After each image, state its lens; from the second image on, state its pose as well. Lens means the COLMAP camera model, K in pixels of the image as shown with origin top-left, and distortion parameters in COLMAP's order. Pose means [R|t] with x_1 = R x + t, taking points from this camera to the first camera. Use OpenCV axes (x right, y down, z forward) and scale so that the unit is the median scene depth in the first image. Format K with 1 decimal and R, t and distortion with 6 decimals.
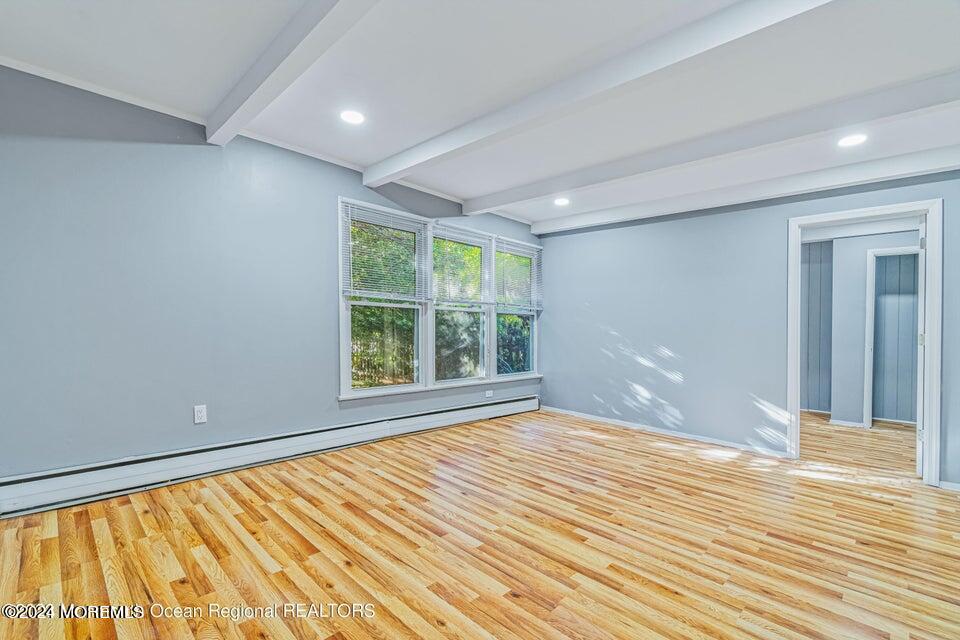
lens RADIAL K [[456.3, 0, 438.3], [0, 456.3, 319.6], [0, 0, 1]] dist [0.004844, 0.000696]
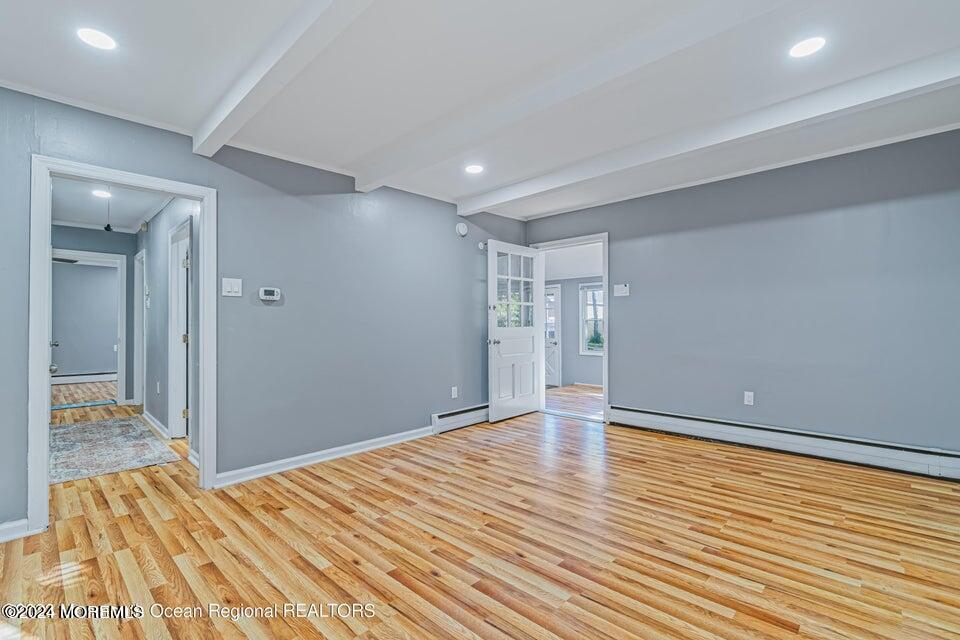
lens RADIAL K [[418.2, 0, 475.9], [0, 418.2, 321.1], [0, 0, 1]] dist [0.001562, 0.000383]
pose [[-0.997934, -0.019845, -0.061104, 0.406098], [-0.018606, 0.999611, -0.020779, 0.024957], [0.061492, -0.019599, -0.997915, 1.641160]]
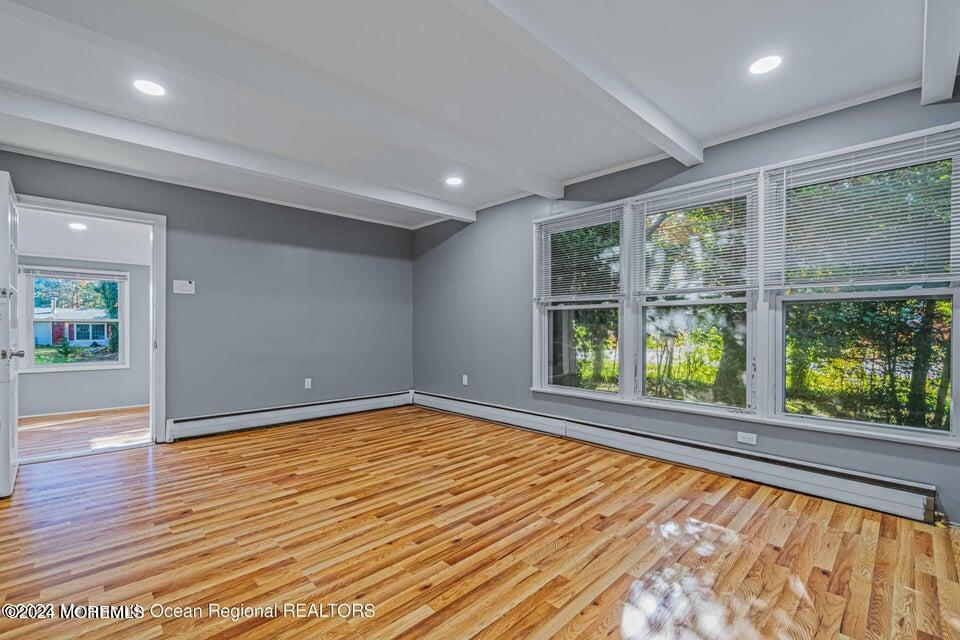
lens RADIAL K [[408.5, 0, 458.0], [0, 408.5, 331.7], [0, 0, 1]] dist [-0.001822, -0.000112]
pose [[-0.029485, -0.015806, -0.999440, 1.090617], [0.010954, 0.999810, -0.016135, 0.046059], [0.999505, -0.011424, -0.029306, 1.056773]]
